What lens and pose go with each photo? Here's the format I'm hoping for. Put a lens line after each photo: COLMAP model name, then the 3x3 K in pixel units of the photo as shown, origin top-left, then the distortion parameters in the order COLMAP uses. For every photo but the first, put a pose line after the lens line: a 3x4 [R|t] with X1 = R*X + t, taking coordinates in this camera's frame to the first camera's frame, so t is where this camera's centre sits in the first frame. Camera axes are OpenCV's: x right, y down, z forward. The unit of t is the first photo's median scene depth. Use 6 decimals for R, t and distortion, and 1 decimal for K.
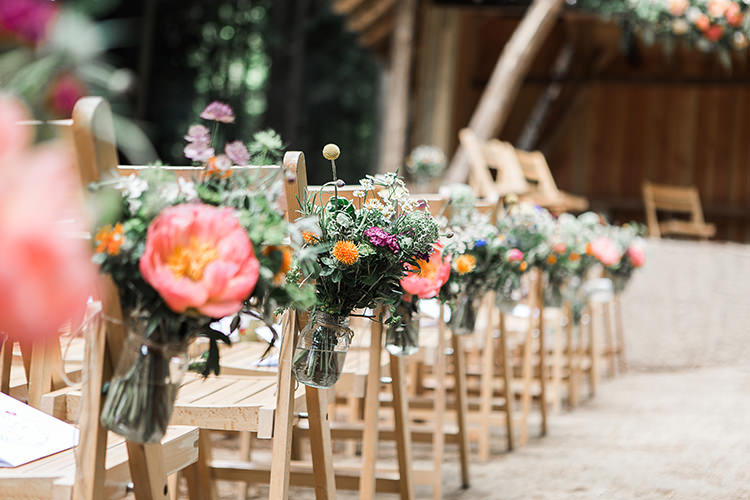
lens RADIAL K [[1515.8, 0, 375.0], [0, 1515.8, 250.0], [0, 0, 1]] dist [-0.071490, -0.235717]
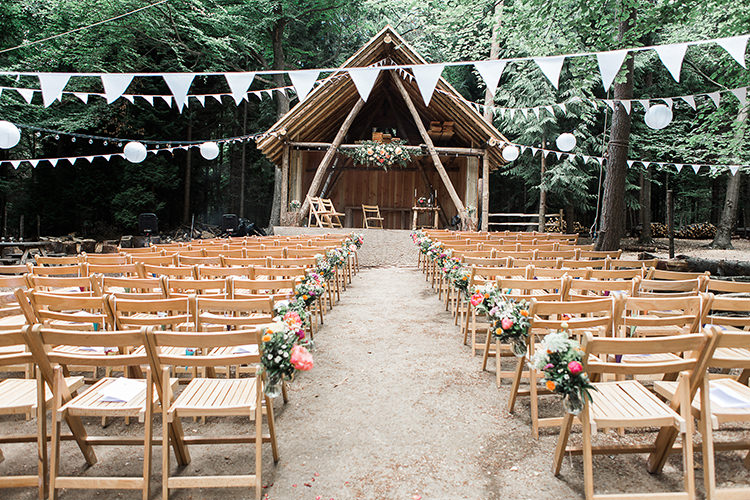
lens RADIAL K [[524.5, 0, 375.0], [0, 524.5, 250.0], [0, 0, 1]] dist [0.000205, 0.000001]
pose [[0.979443, -0.051272, 0.195097, -0.021300], [0.034748, 0.995585, 0.087195, -0.051182], [-0.198706, -0.078623, 0.976900, -0.124689]]
